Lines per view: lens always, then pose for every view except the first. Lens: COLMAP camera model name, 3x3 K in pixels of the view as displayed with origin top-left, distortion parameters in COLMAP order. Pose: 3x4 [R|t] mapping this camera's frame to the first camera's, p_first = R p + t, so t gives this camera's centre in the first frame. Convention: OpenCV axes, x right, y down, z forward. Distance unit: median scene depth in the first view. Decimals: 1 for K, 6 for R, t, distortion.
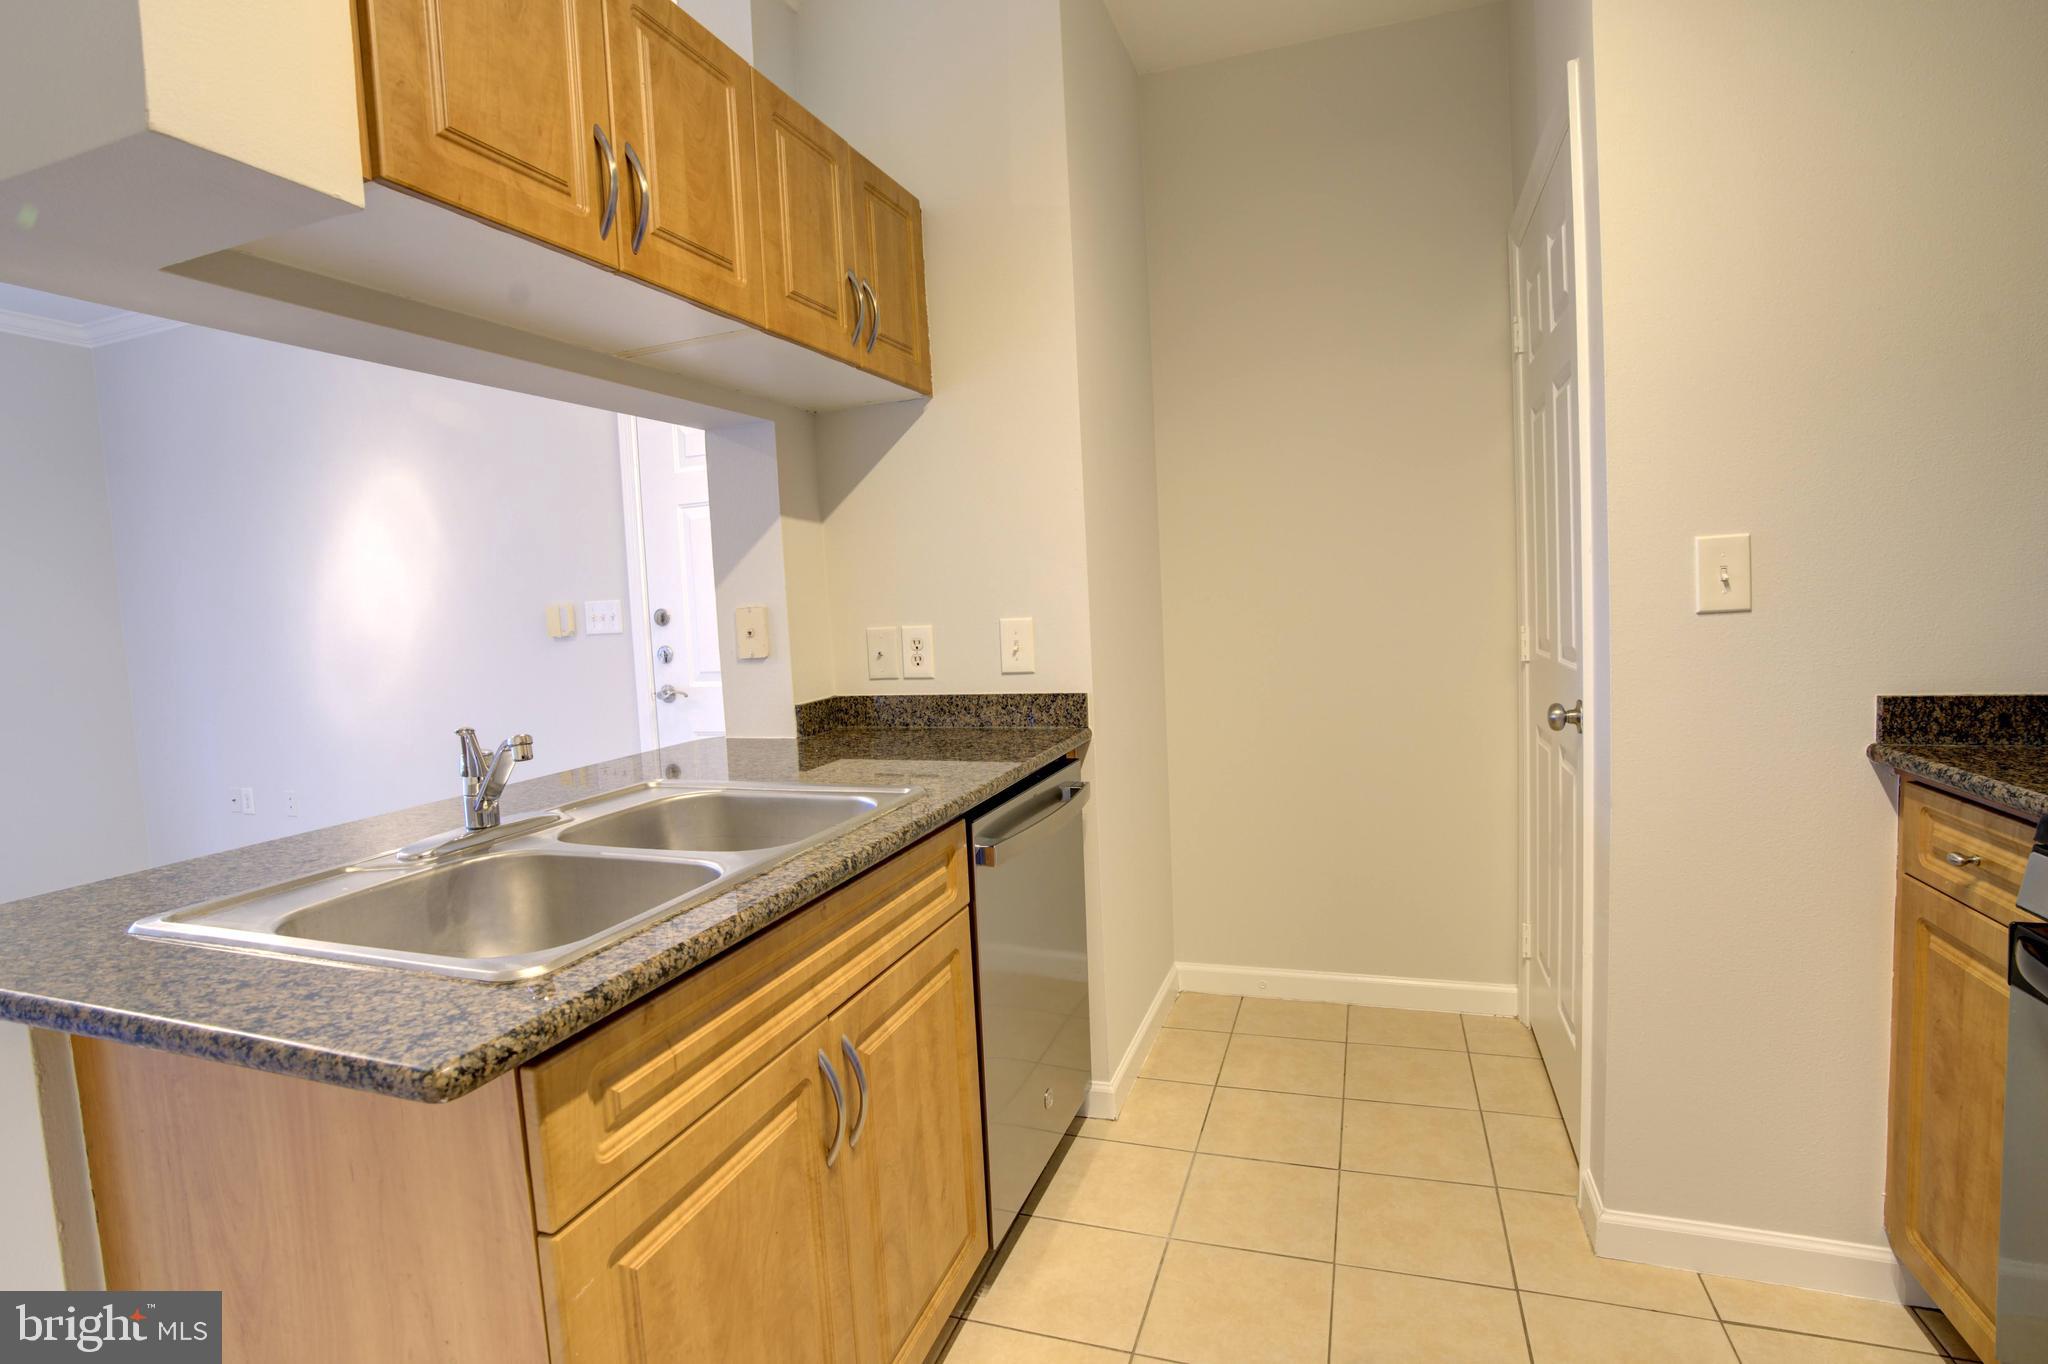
lens RADIAL K [[960.3, 0, 1028.0], [0, 960.3, 677.6], [0, 0, 1]] dist [-0.060860, 0.021446]
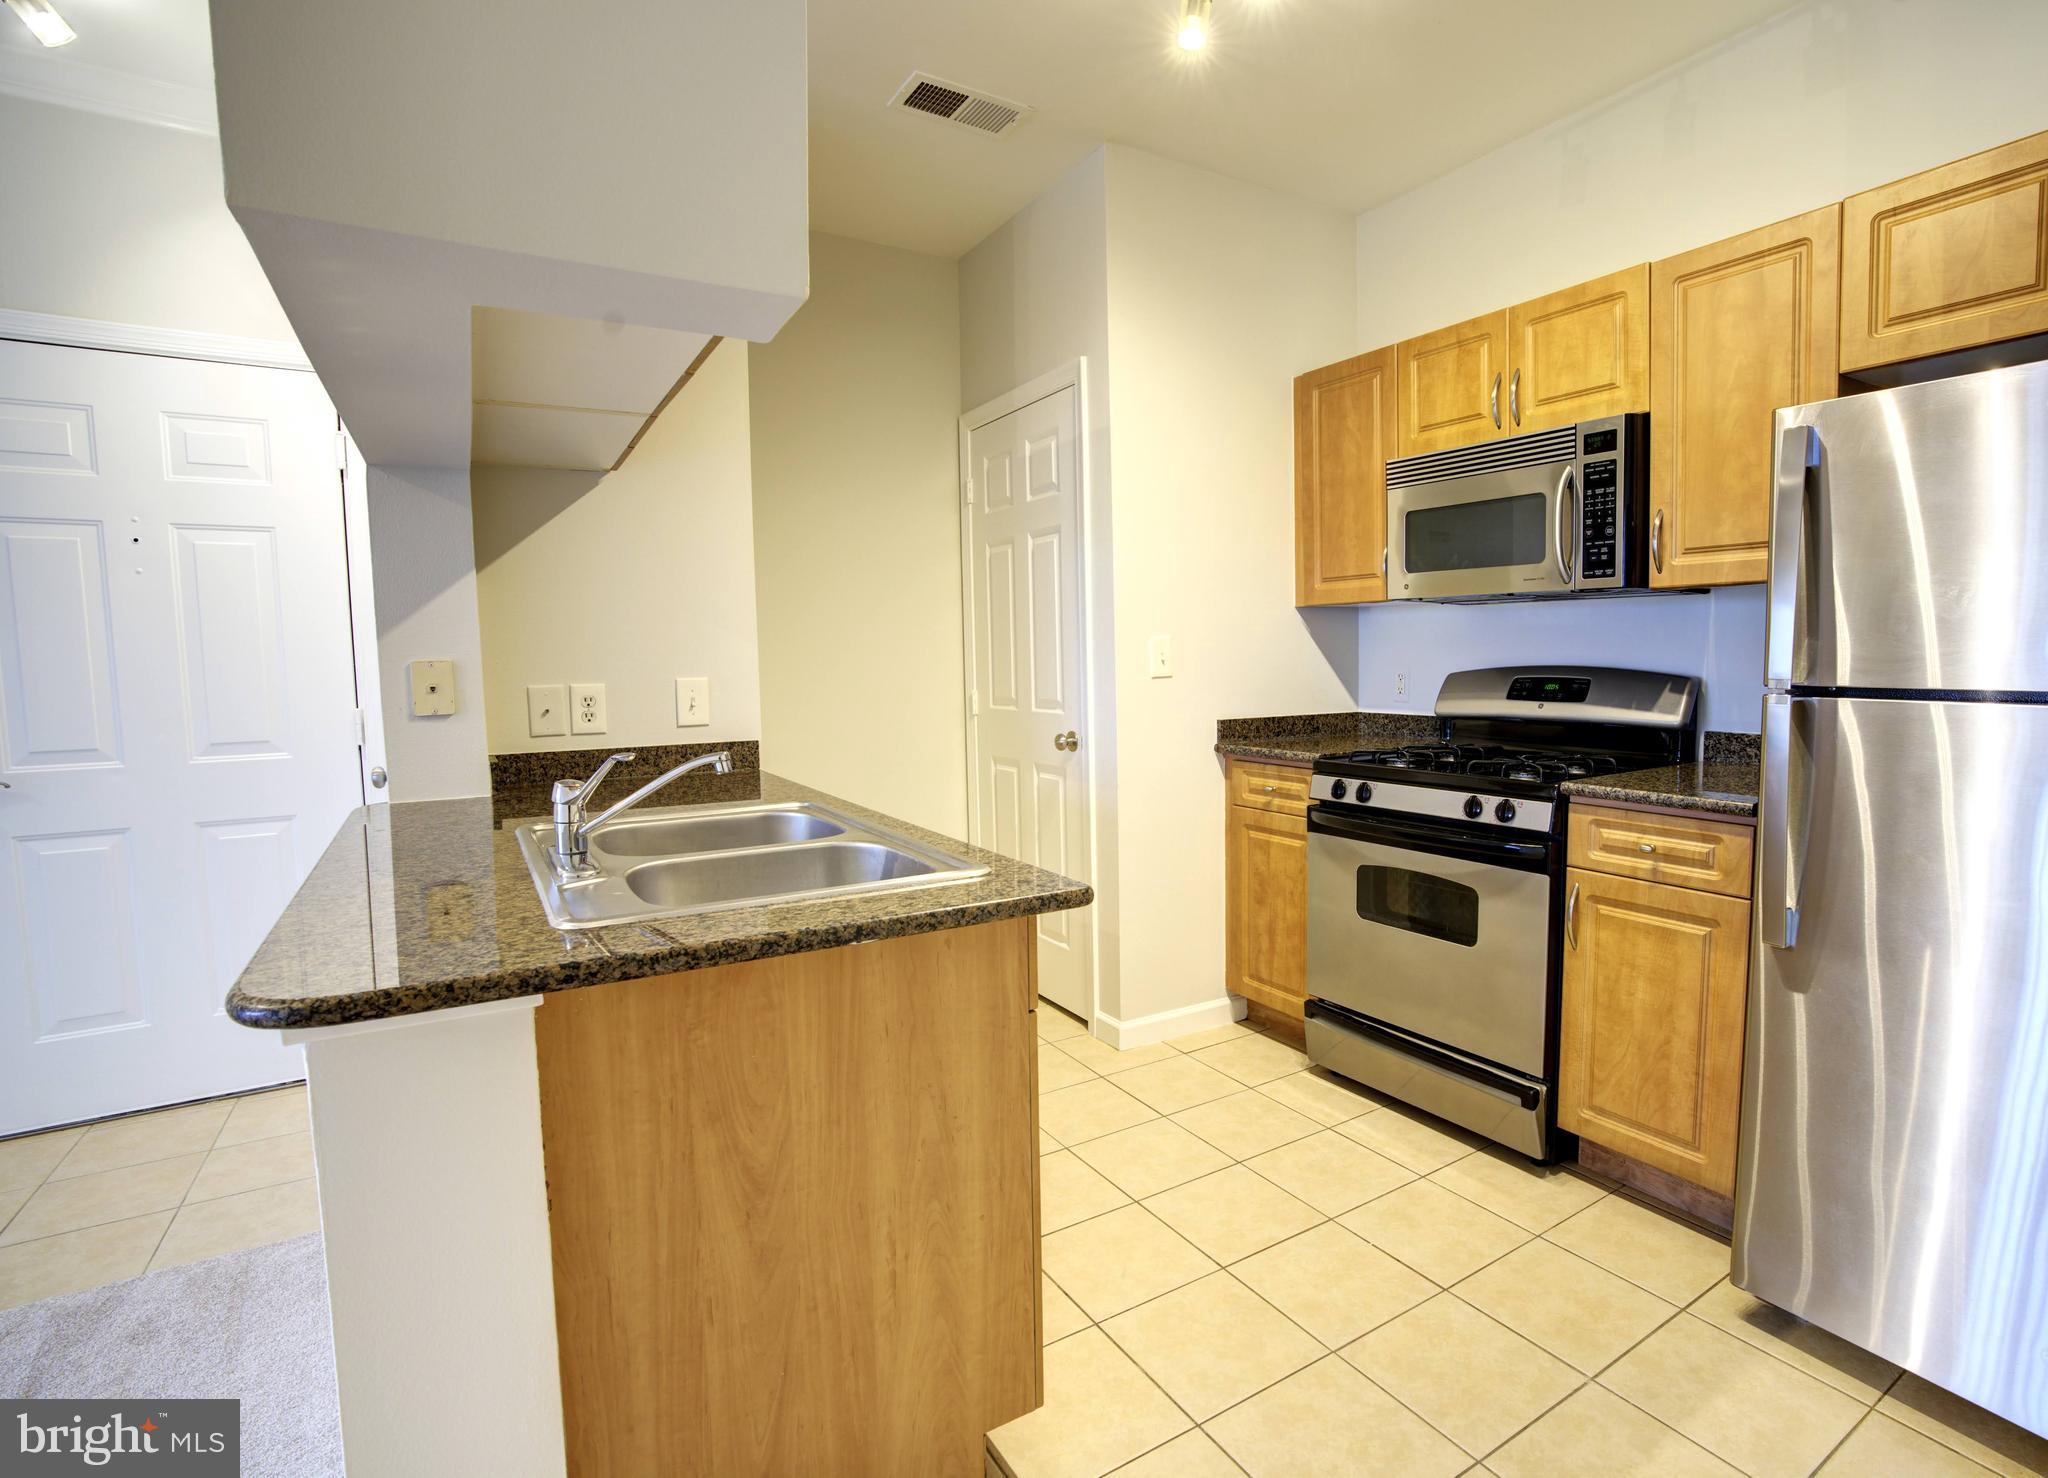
lens RADIAL K [[971.8, 0, 1025.2], [0, 971.8, 731.2], [0, 0, 1]] dist [-0.012153, 0.000953]
pose [[0.670396, -0.021570, 0.741690, -0.609562], [0.043952, 0.998977, -0.010674, 0.031695], [-0.740701, 0.039755, 0.670658, -0.073519]]
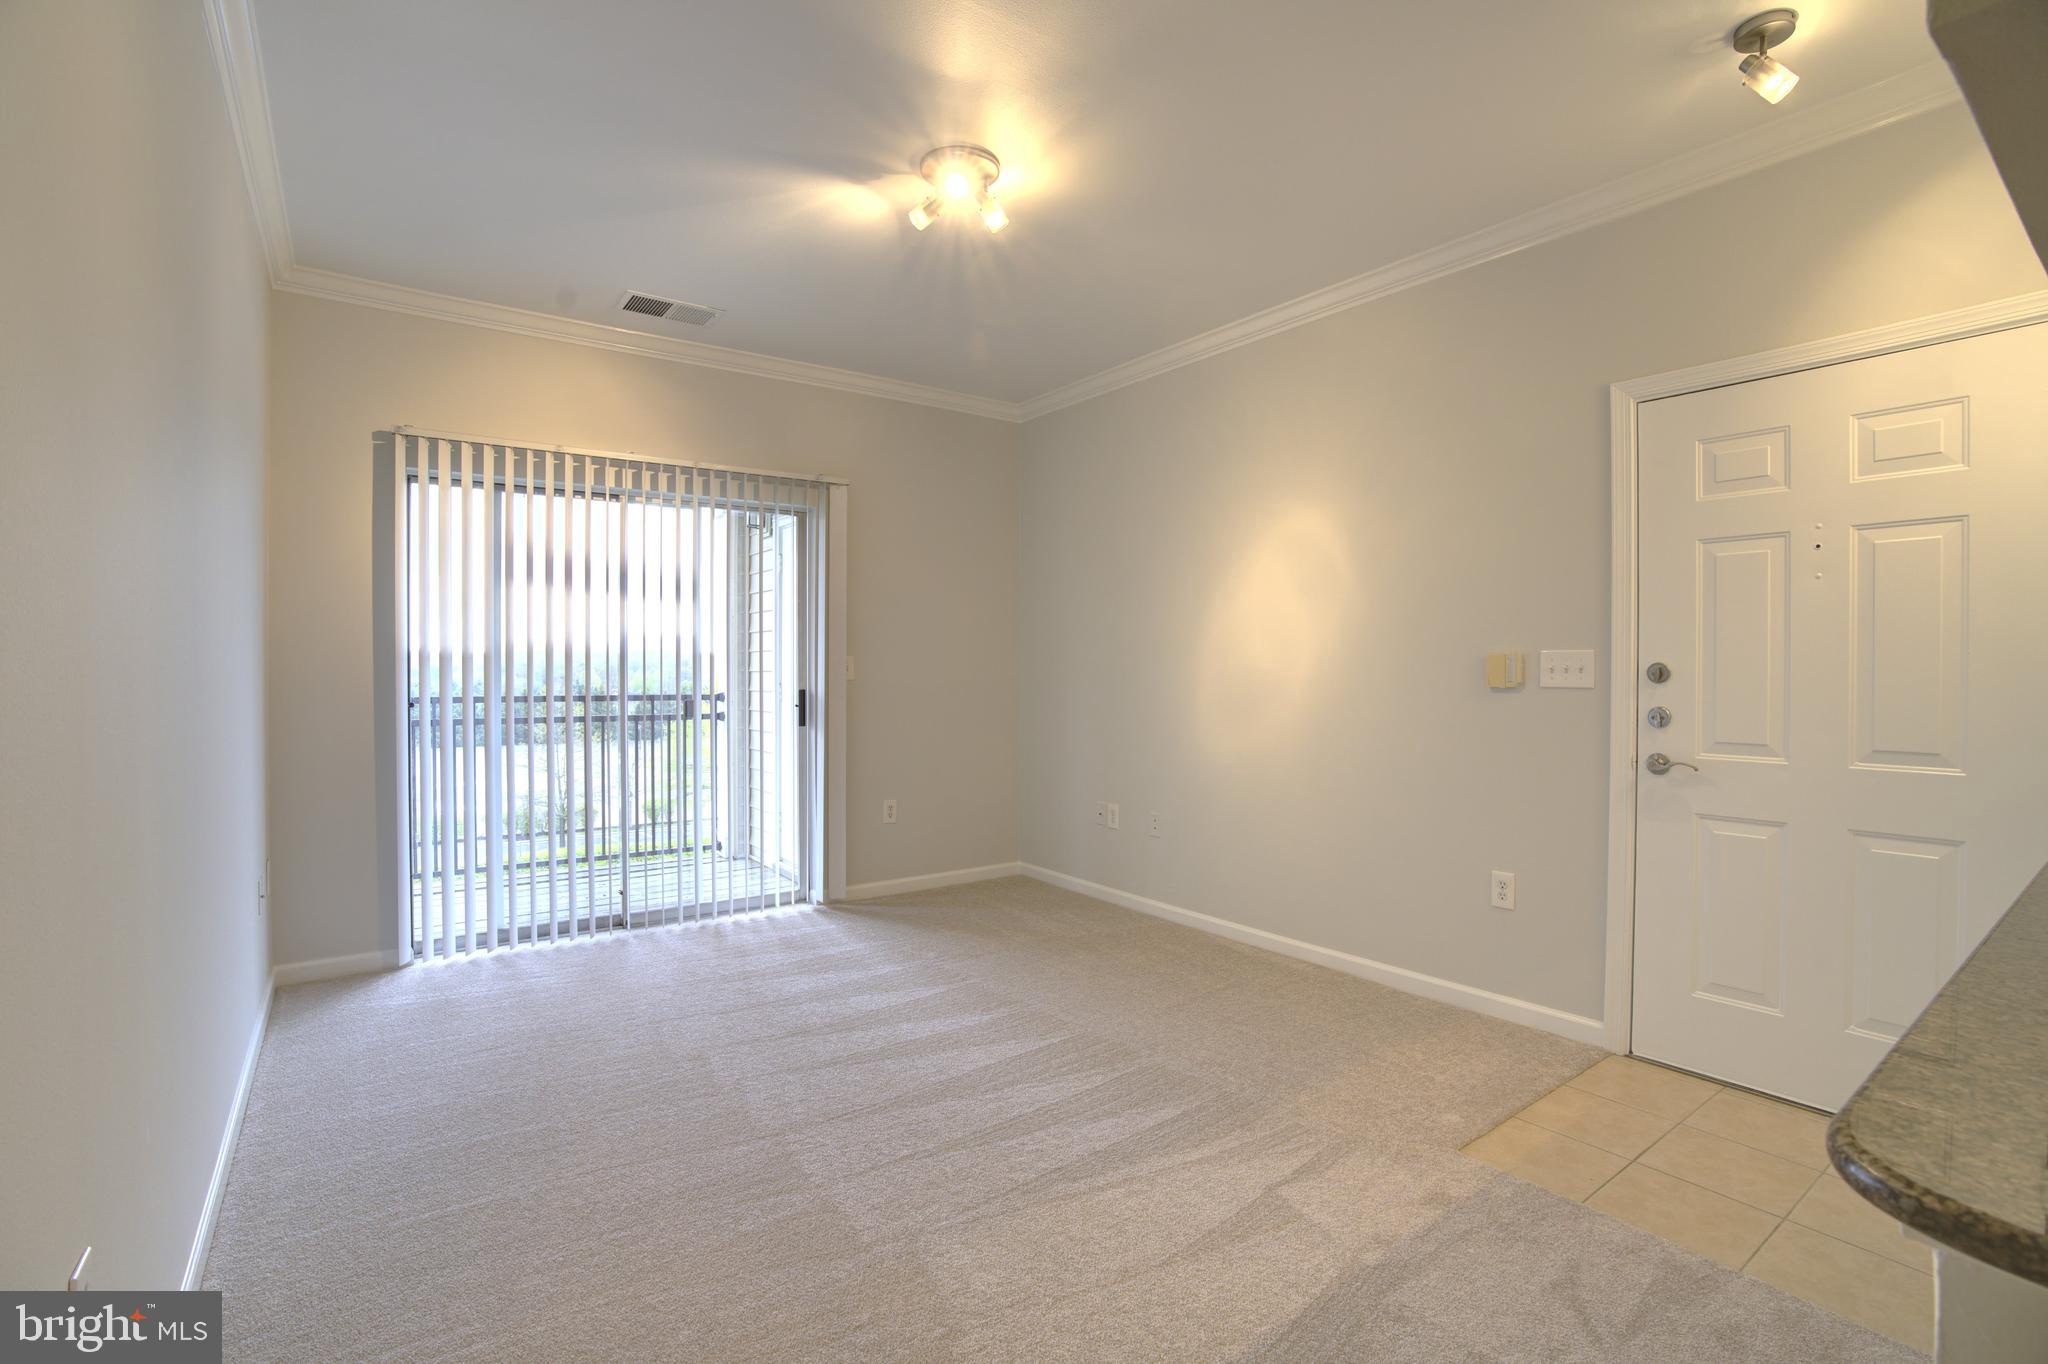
lens RADIAL K [[960.3, 0, 1028.0], [0, 960.3, 677.6], [0, 0, 1]] dist [-0.060860, 0.021446]
pose [[0.817563, 0.054946, -0.573211, -0.595472], [-0.087602, 0.995719, -0.029499, 0.023908], [0.569136, 0.074332, 0.818877, 0.002348]]
